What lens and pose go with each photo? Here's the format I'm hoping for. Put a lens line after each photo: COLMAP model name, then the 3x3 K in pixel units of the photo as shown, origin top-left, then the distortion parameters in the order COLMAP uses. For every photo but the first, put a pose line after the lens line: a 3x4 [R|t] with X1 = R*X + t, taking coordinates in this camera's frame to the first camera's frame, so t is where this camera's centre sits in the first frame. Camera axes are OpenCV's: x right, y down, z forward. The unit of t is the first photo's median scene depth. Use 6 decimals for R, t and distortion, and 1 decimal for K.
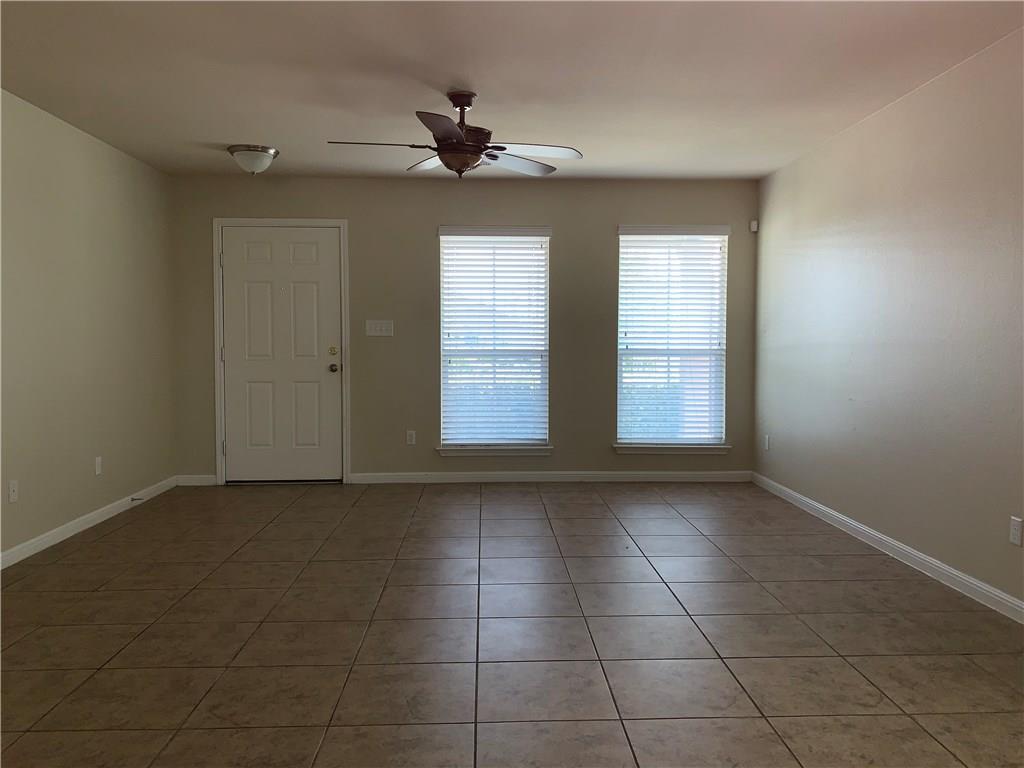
lens RADIAL K [[787.1, 0, 520.5], [0, 787.1, 378.4], [0, 0, 1]] dist [0.013390, 0.001010]
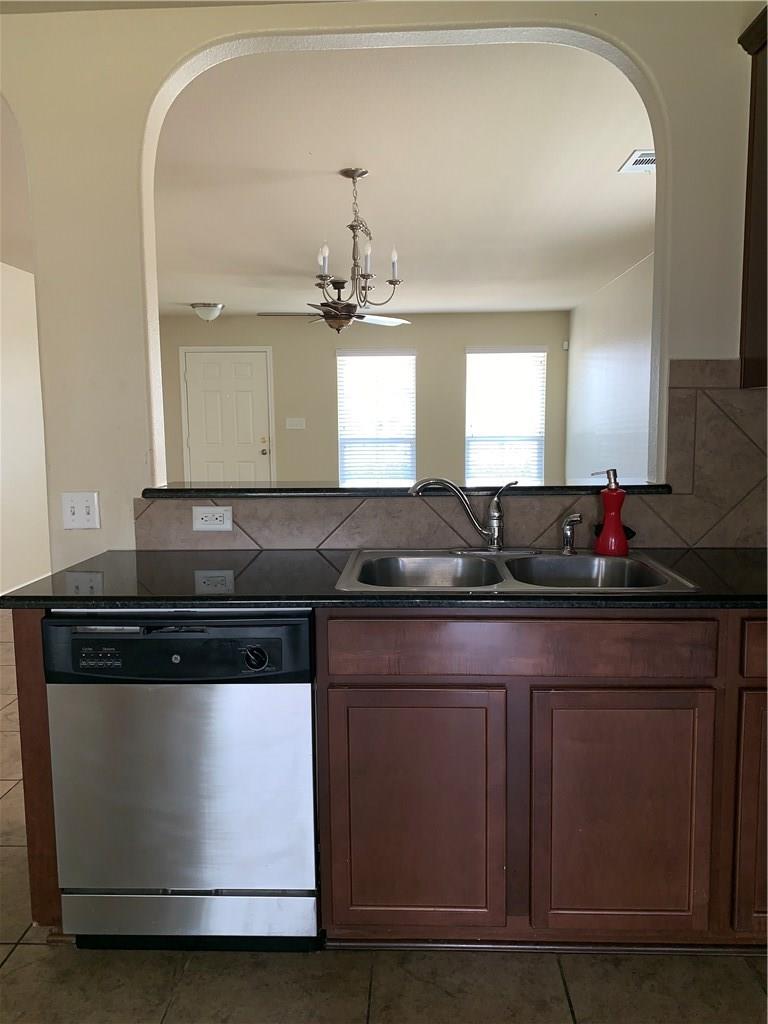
lens RADIAL K [[787.1, 0, 382.7], [0, 787.1, 517.2], [0, 0, 1]] dist [0.013390, 0.001010]
pose [[0.995924, 0.000710, -0.090199, 0.106967], [0.006529, 0.996779, 0.079931, -0.008201], [0.089965, -0.080194, 0.992711, -0.412499]]
